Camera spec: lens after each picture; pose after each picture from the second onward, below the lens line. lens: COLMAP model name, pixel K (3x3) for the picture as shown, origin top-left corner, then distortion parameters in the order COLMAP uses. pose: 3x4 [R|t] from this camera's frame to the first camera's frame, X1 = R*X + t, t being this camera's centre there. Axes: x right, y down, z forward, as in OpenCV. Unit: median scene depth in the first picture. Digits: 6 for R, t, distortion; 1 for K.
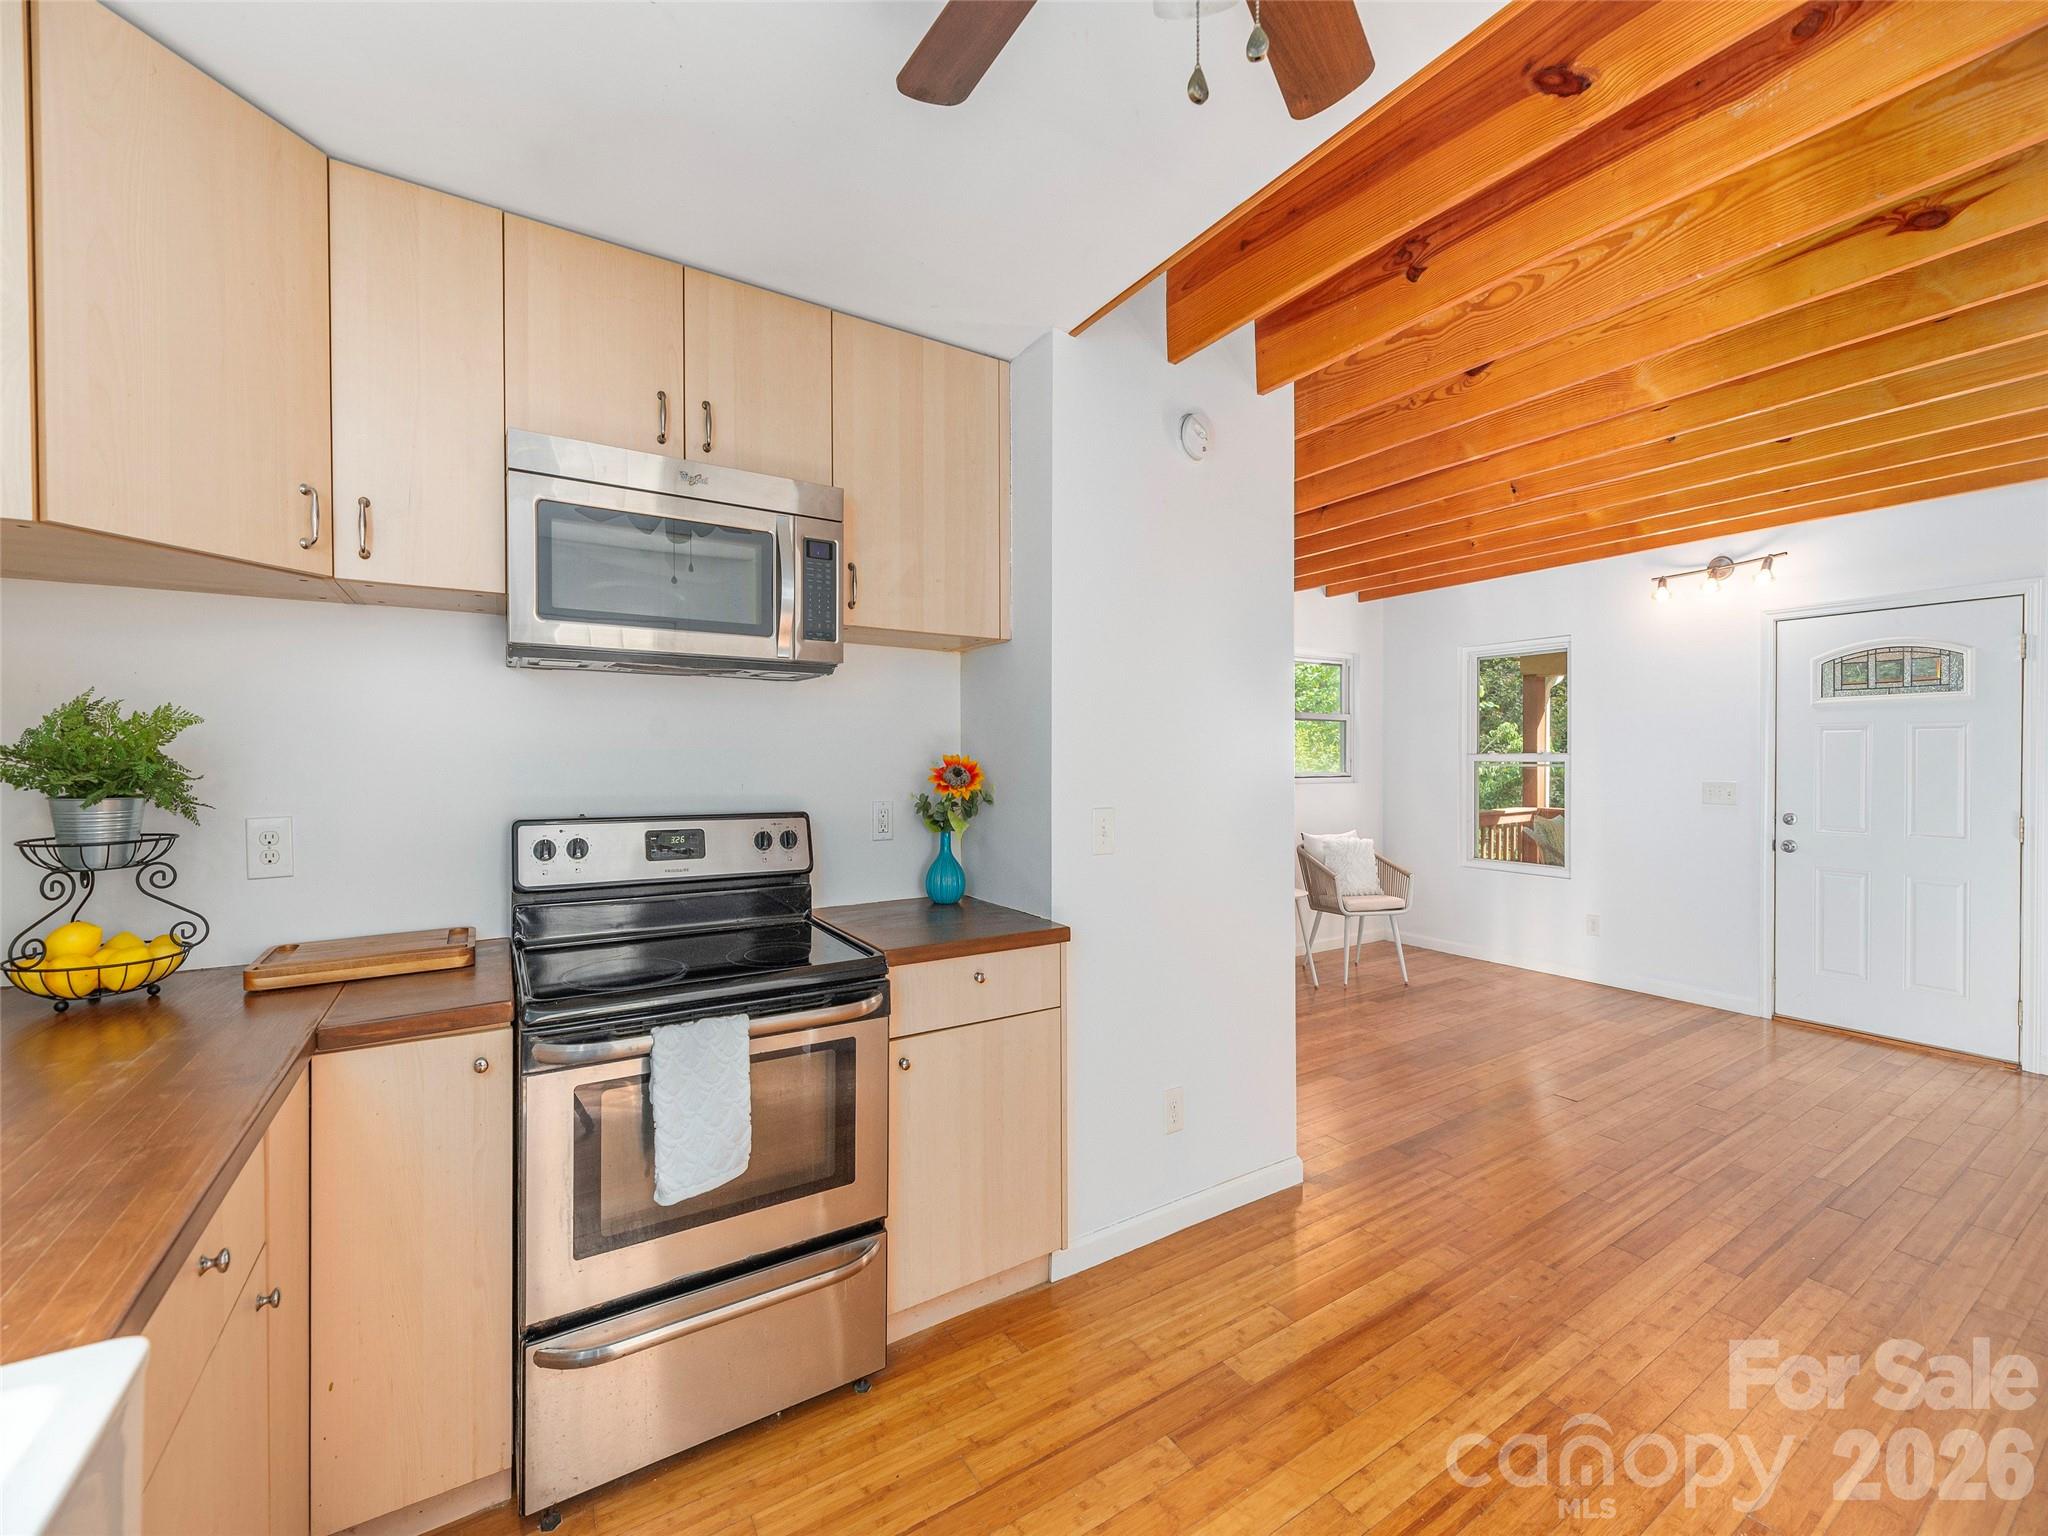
lens RADIAL K [[832.4, 0, 1025.9], [0, 832.4, 764.5], [0, 0, 1]] dist [0.000856, 0.000754]
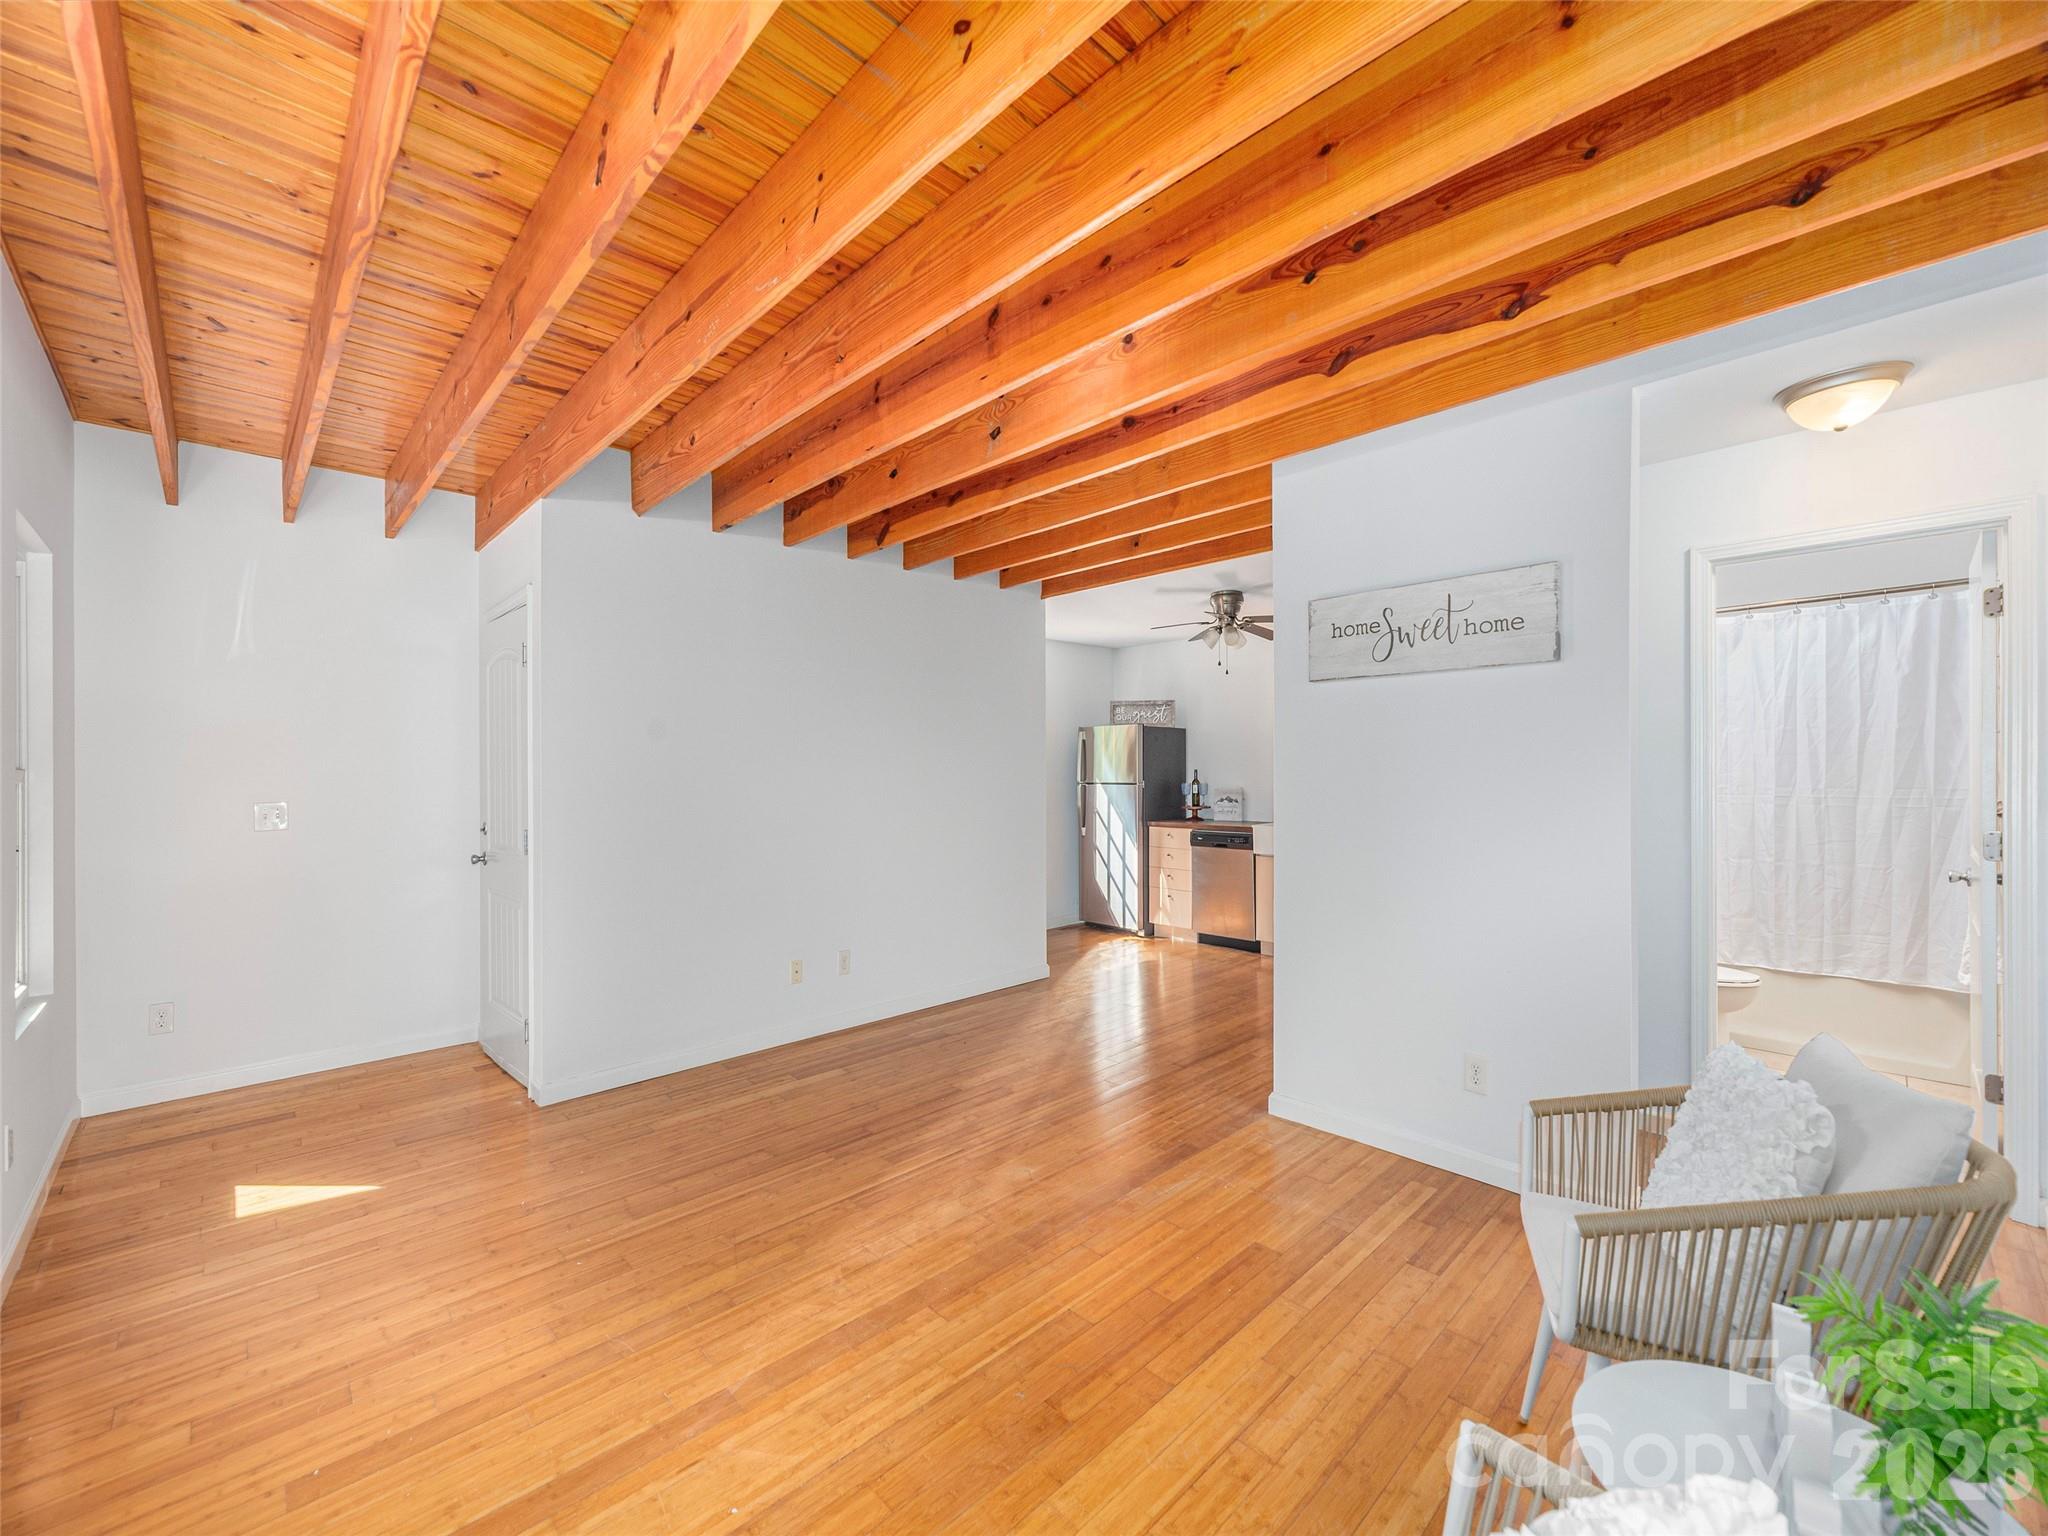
lens RADIAL K [[832.4, 0, 1023.2], [0, 832.4, 777.4], [0, 0, 1]] dist [0.000856, 0.000754]
pose [[-0.980013, 0.008405, -0.198758, 0.580554], [0.005454, 0.999867, 0.015391, -0.010749], [0.198861, 0.013999, -0.979928, 1.330281]]
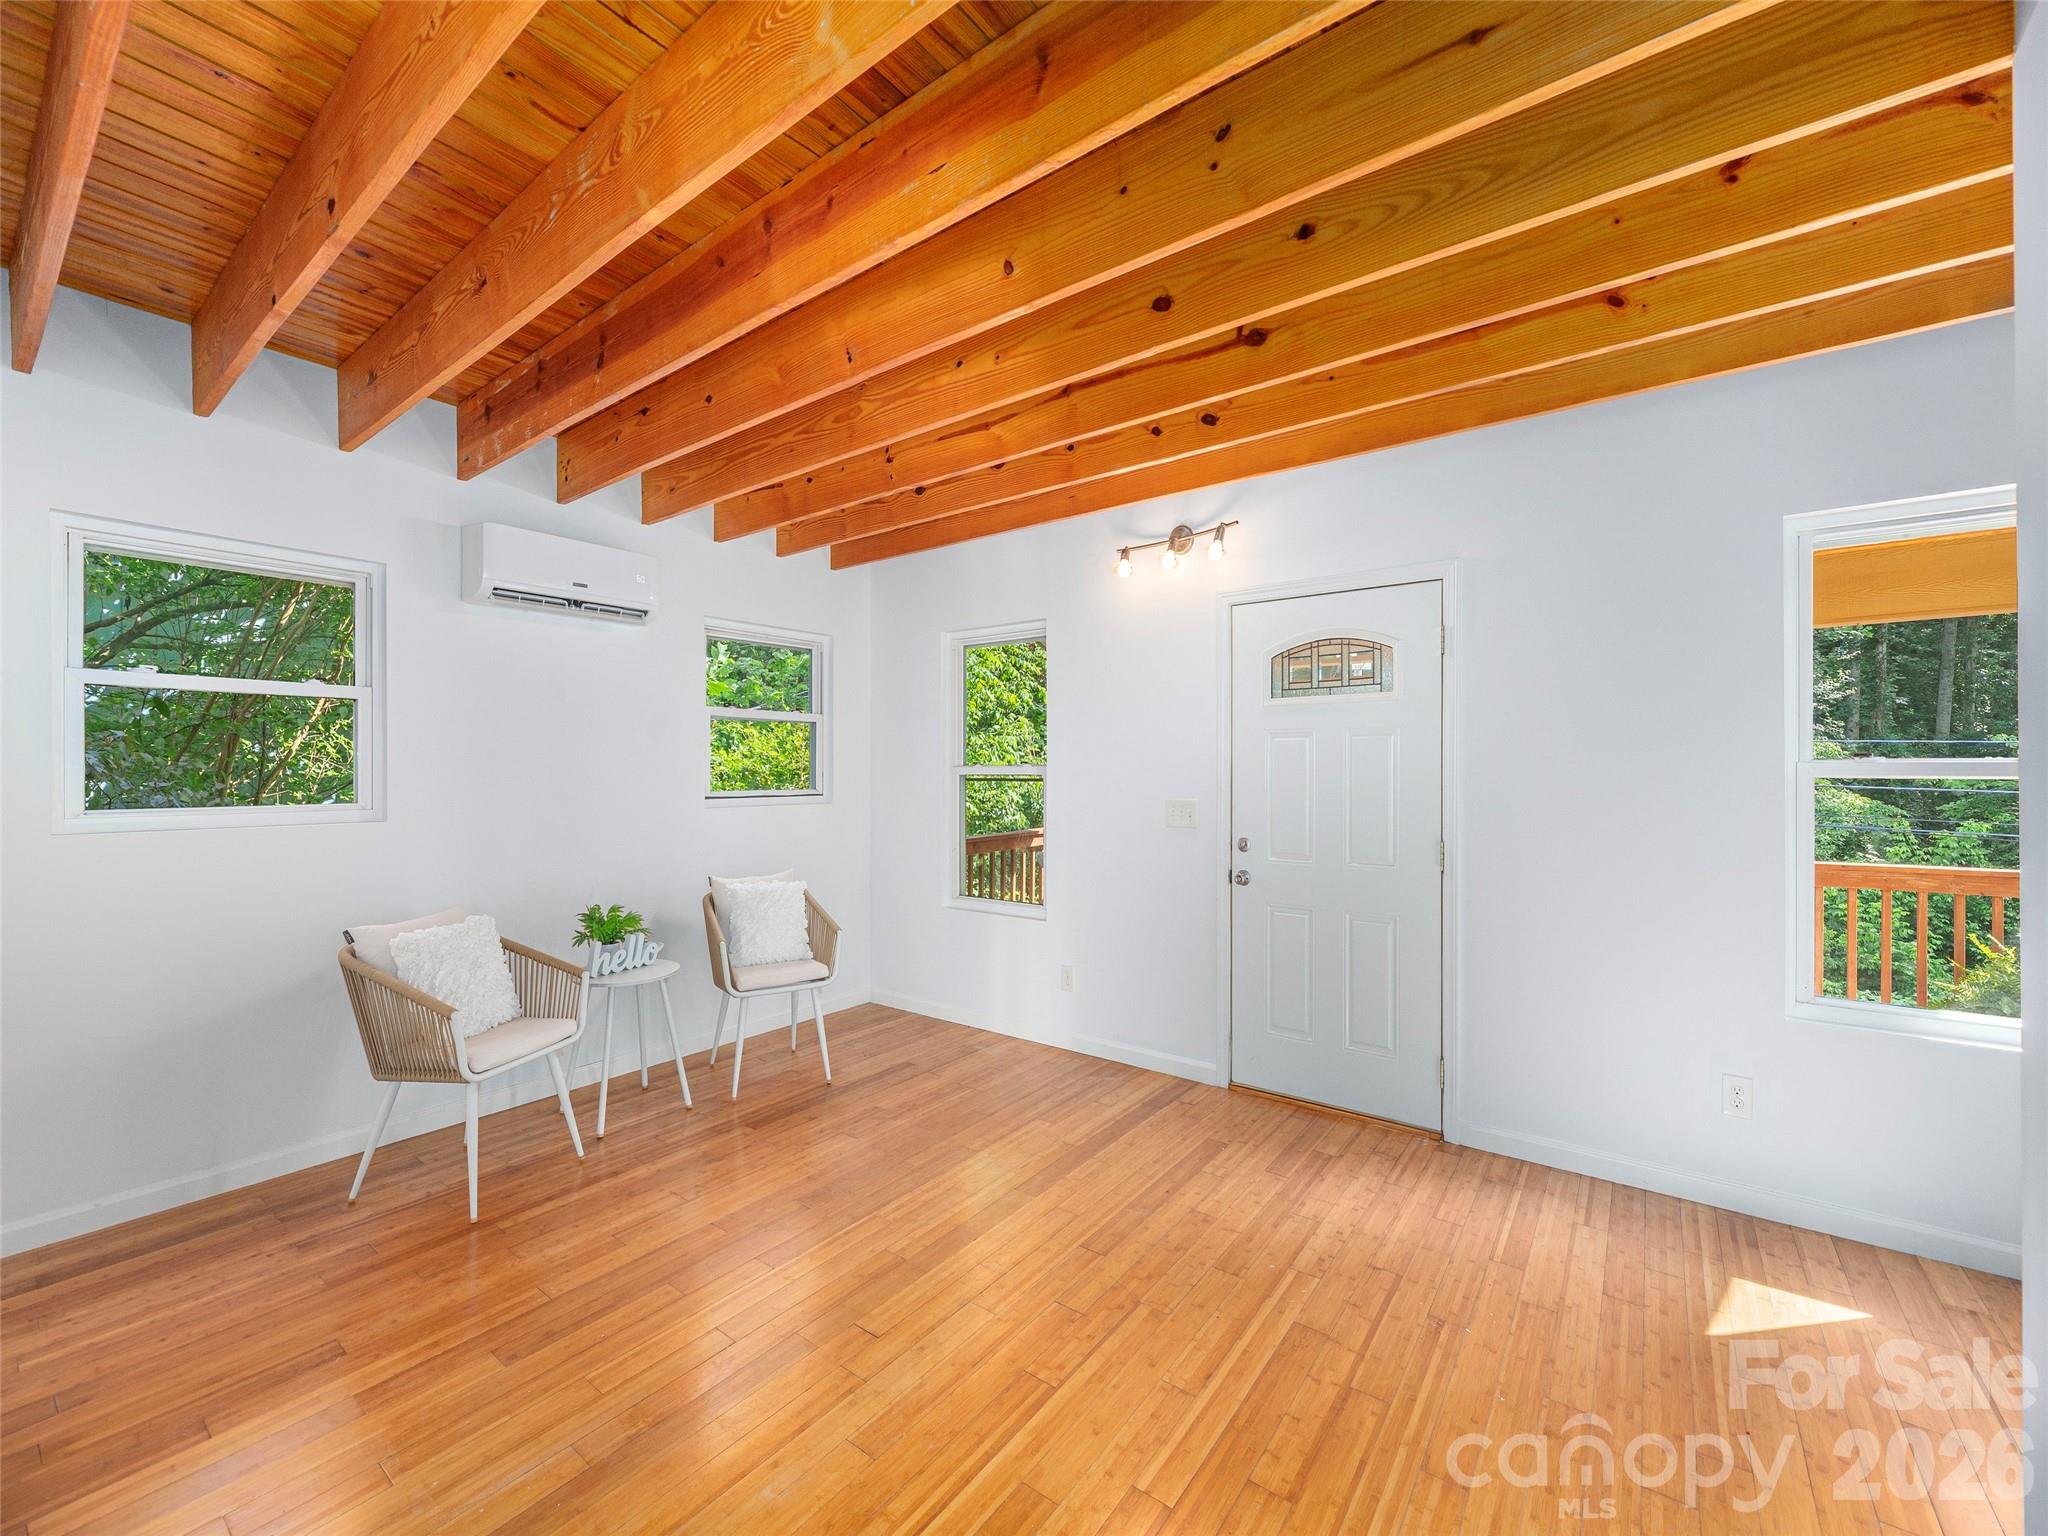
lens RADIAL K [[832.4, 0, 1025.8], [0, 832.4, 774.2], [0, 0, 1]] dist [0.000856, 0.000754]
pose [[0.936590, -0.002395, 0.350420, 0.423990], [0.003689, 0.999989, -0.003024, -0.003004], [-0.350409, 0.004125, 0.936588, 0.301926]]
